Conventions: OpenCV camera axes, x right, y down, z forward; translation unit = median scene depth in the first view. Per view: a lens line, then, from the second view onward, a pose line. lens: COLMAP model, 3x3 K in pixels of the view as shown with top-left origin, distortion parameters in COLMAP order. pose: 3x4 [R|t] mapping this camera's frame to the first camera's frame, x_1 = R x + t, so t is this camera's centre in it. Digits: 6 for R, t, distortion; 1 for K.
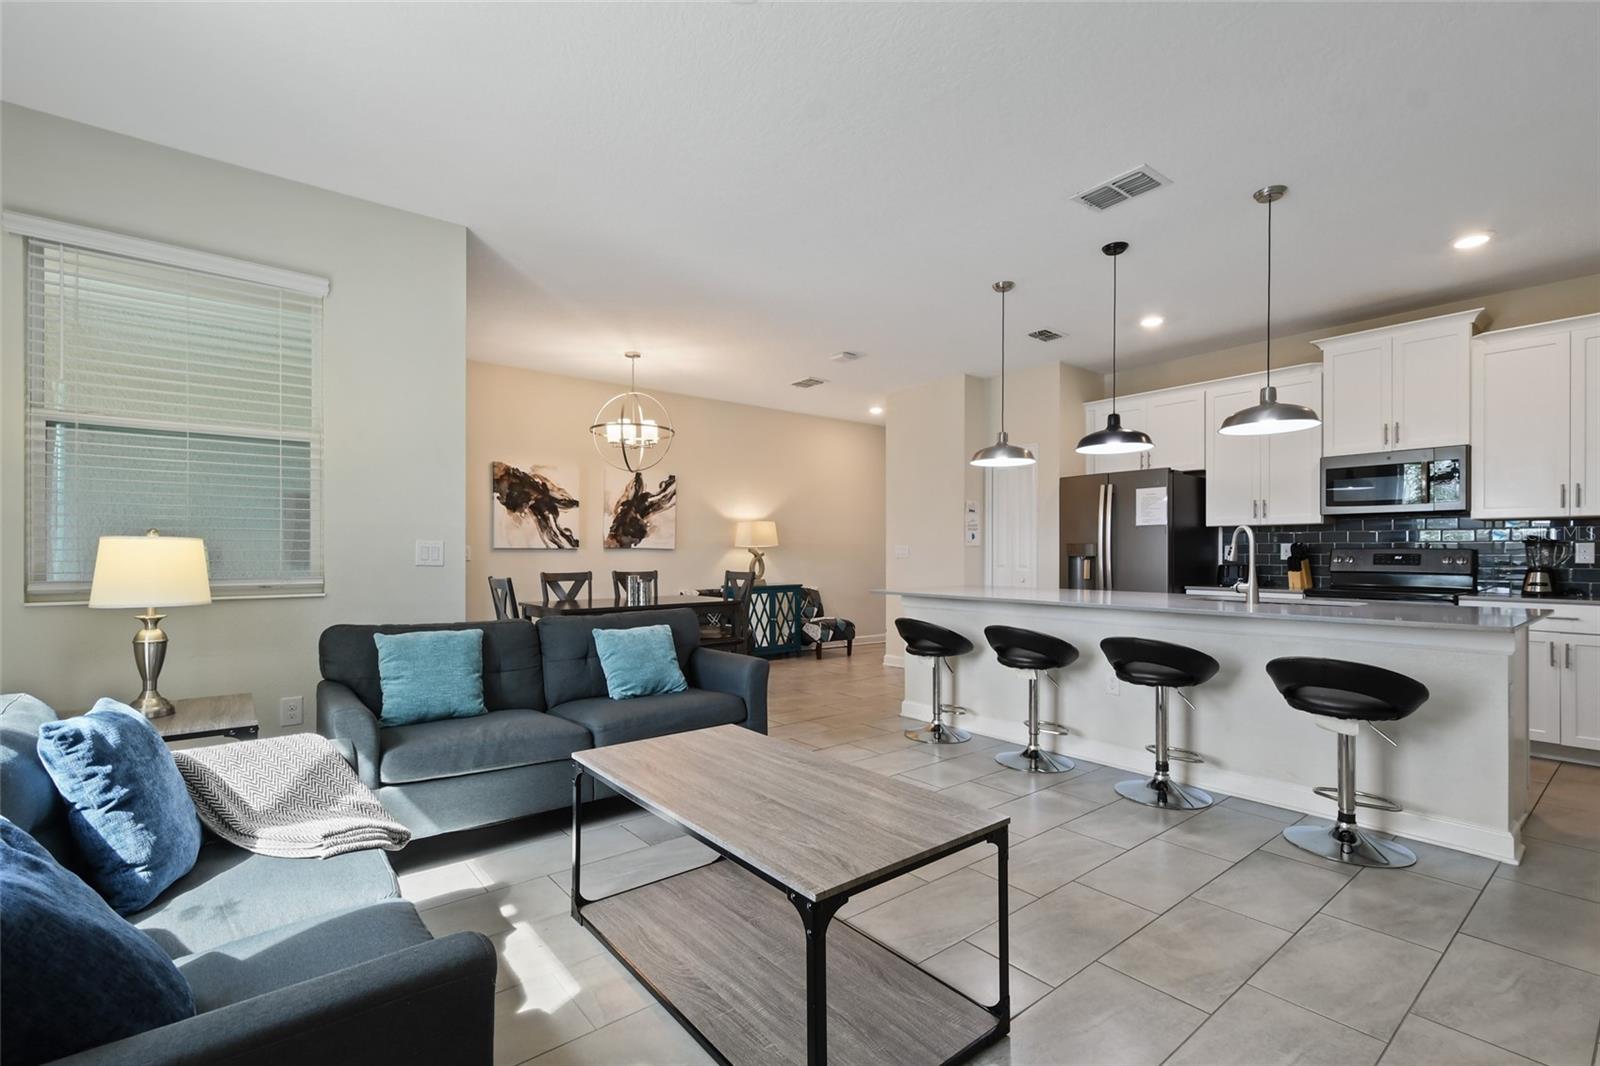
lens RADIAL K [[710.7, 0, 808.0], [0, 710.7, 549.1], [0, 0, 1]] dist [0.014446, -0.007161]
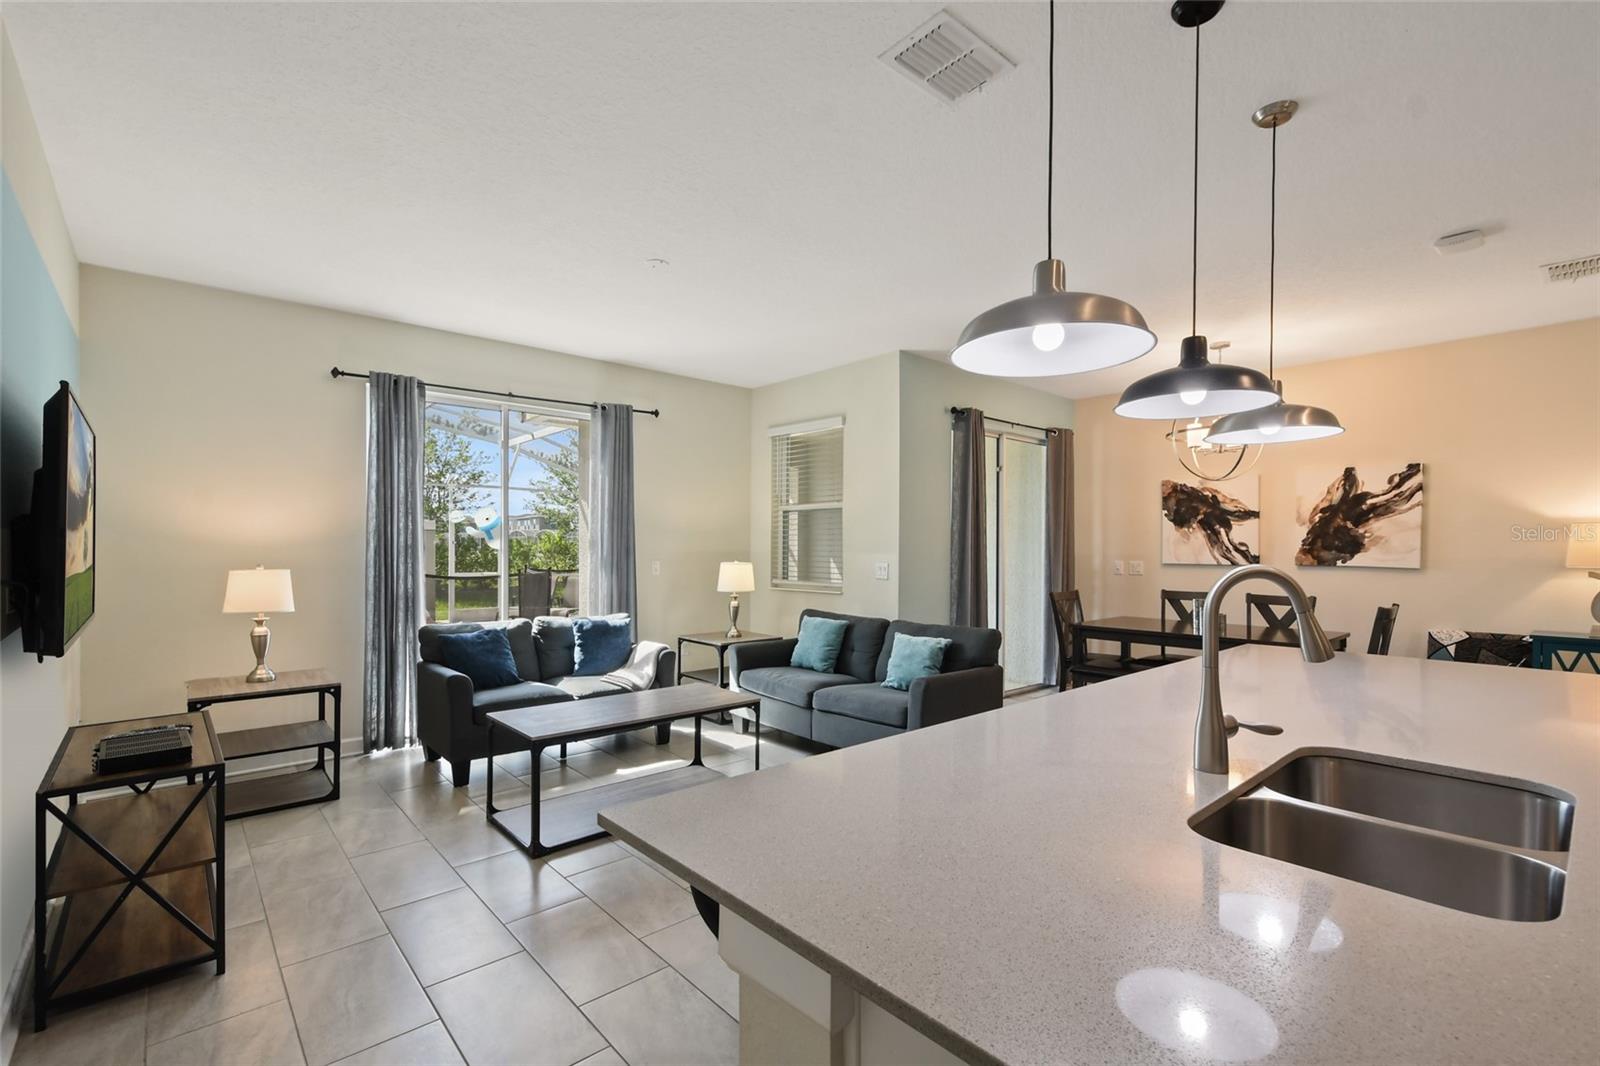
lens RADIAL K [[710.7, 0, 808.0], [0, 710.7, 549.1], [0, 0, 1]] dist [0.014446, -0.007161]
pose [[0.046445, 0.001910, -0.998919, 0.541361], [0.002141, 0.999996, 0.002012, -0.024391], [0.998919, -0.002232, 0.046441, 0.411885]]
